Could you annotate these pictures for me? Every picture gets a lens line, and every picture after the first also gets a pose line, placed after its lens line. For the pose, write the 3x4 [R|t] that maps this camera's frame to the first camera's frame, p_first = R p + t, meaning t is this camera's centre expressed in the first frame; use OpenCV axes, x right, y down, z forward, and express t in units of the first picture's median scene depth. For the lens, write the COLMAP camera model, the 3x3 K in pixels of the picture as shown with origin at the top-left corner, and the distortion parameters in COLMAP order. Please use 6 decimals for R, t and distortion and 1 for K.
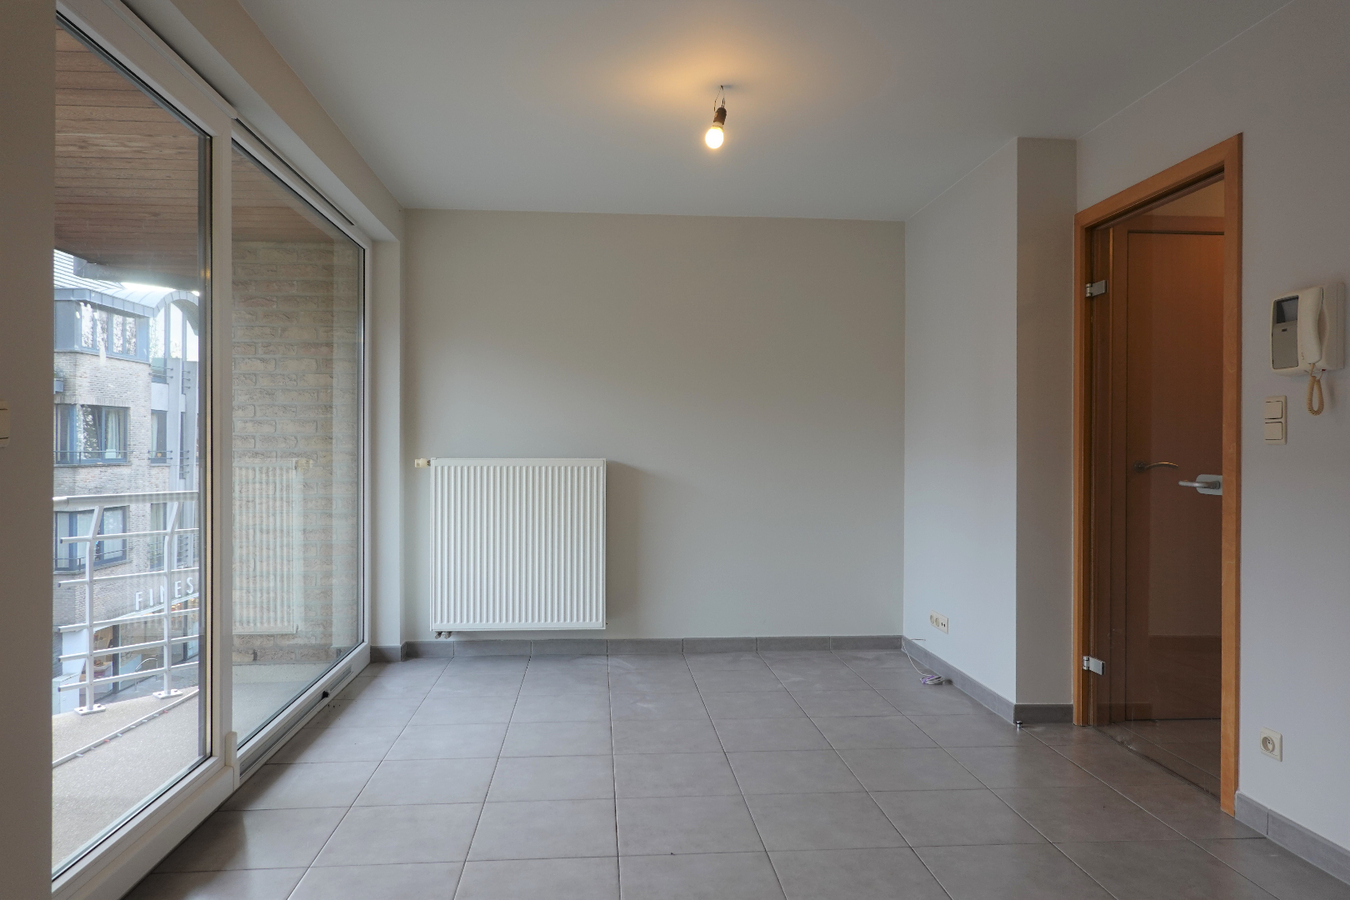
lens RADIAL K [[896.6, 0, 671.6], [0, 896.6, 448.7], [0, 0, 1]] dist [-0.003882, 0.003097]
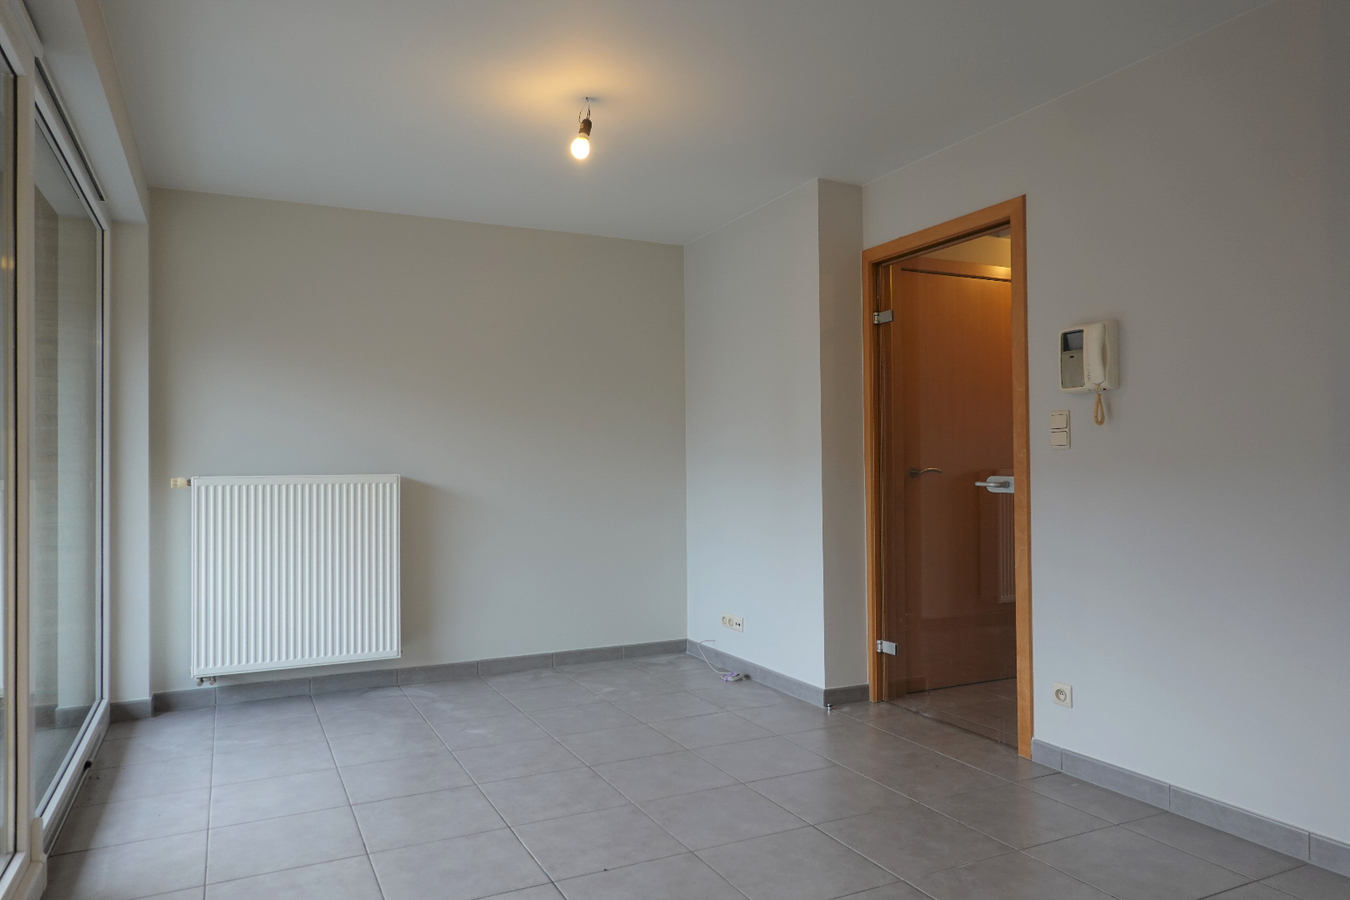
lens RADIAL K [[896.6, 0, 671.6], [0, 896.6, 448.7], [0, 0, 1]] dist [-0.003882, 0.003097]
pose [[0.931977, -0.005781, 0.362471, -0.190937], [0.013344, 0.999742, -0.018365, 0.006801], [-0.362271, 0.021953, 0.931814, 0.033371]]
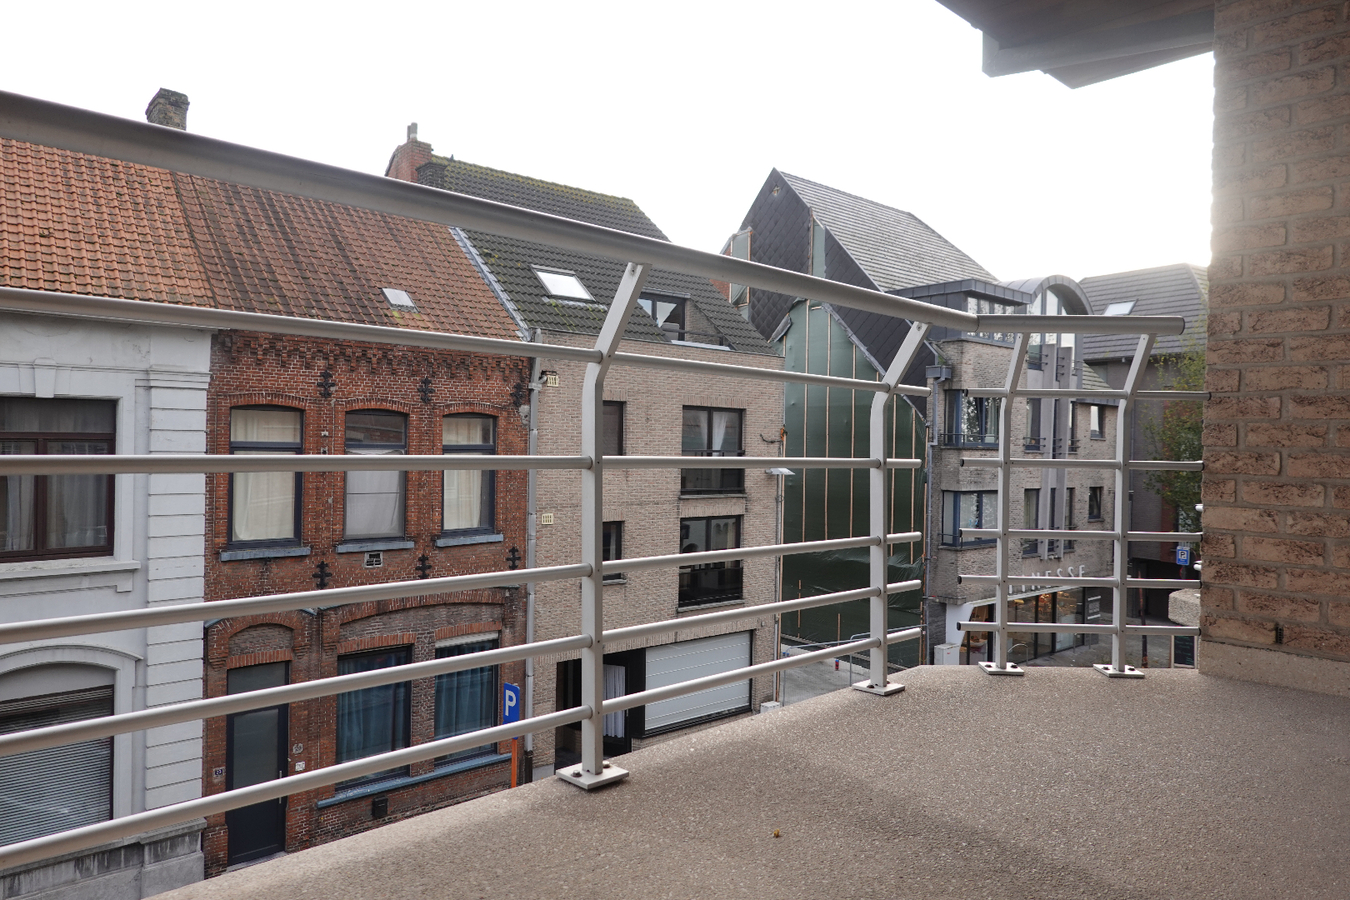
lens RADIAL K [[896.6, 0, 671.6], [0, 896.6, 448.7], [0, 0, 1]] dist [-0.003882, 0.003097]
pose [[0.624743, 0.015073, -0.780685, -0.339714], [-0.020721, 0.999782, 0.002722, 0.155901], [0.780556, 0.014476, 0.624918, 0.473807]]
